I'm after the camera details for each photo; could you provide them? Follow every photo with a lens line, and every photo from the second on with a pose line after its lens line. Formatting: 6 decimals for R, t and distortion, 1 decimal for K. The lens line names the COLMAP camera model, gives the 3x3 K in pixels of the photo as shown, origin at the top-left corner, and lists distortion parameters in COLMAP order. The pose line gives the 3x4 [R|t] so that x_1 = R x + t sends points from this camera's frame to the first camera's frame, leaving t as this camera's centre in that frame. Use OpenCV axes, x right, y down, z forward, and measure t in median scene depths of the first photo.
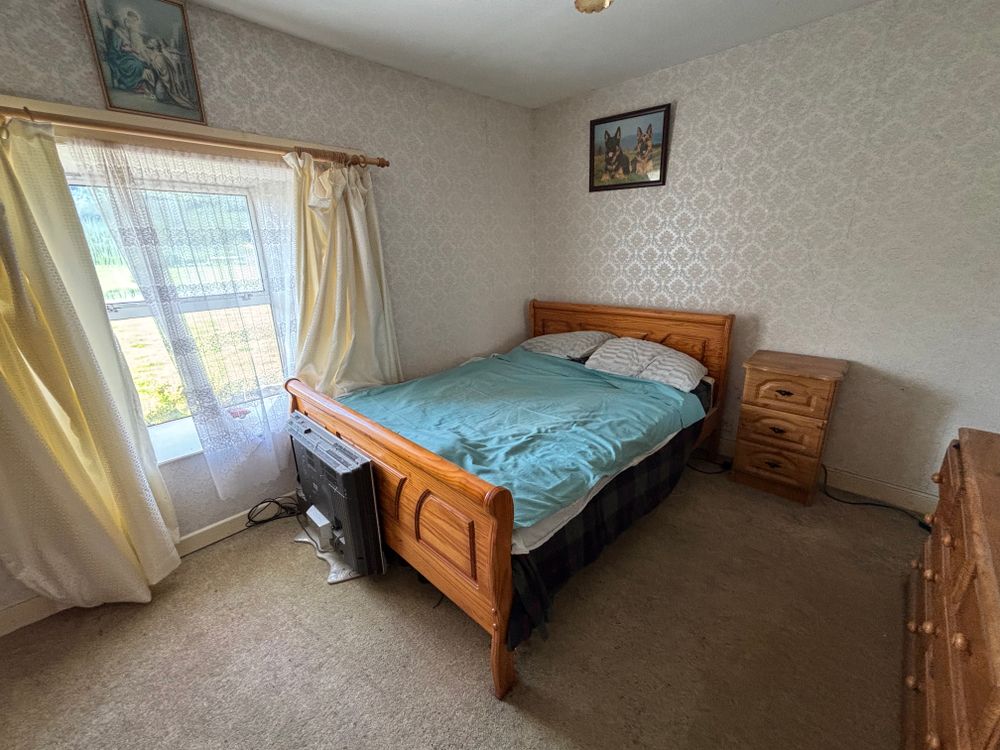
lens RADIAL K [[406.8, 0, 498.0], [0, 406.8, 375.1], [0, 0, 1]] dist [0.001691, -0.000209]
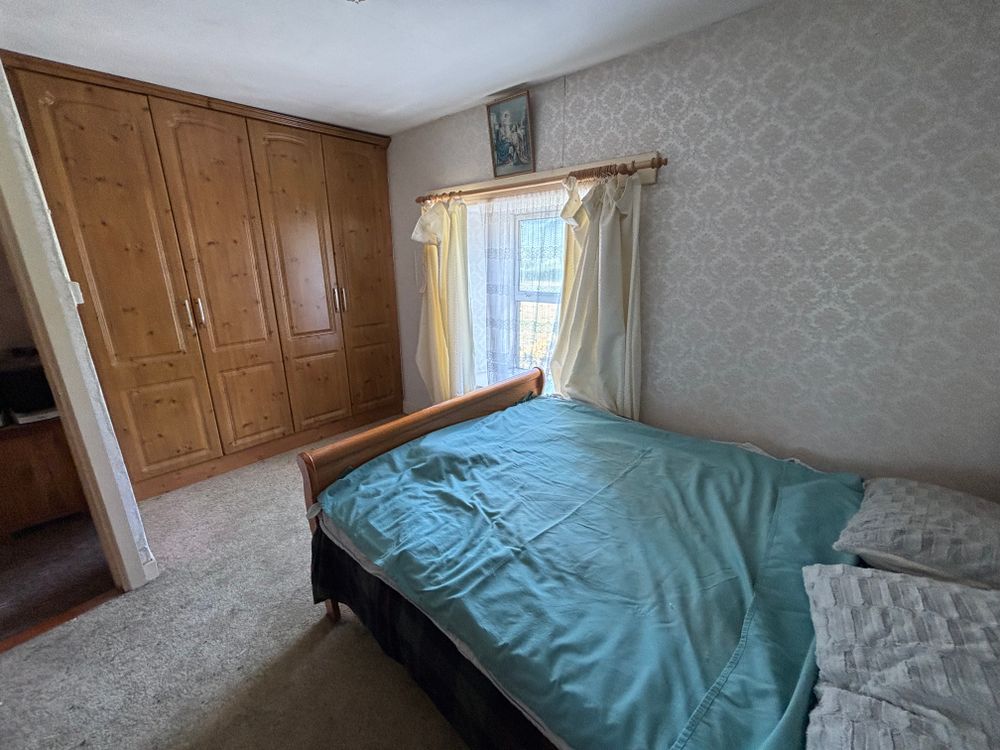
lens RADIAL K [[406.8, 0, 498.6], [0, 406.8, 371.9], [0, 0, 1]] dist [0.001691, -0.000209]
pose [[0.040352, 0.307056, -0.950836, 0.807267], [-0.280222, 0.916899, 0.284204, -0.356537], [0.959087, 0.254977, 0.123042, 0.900727]]
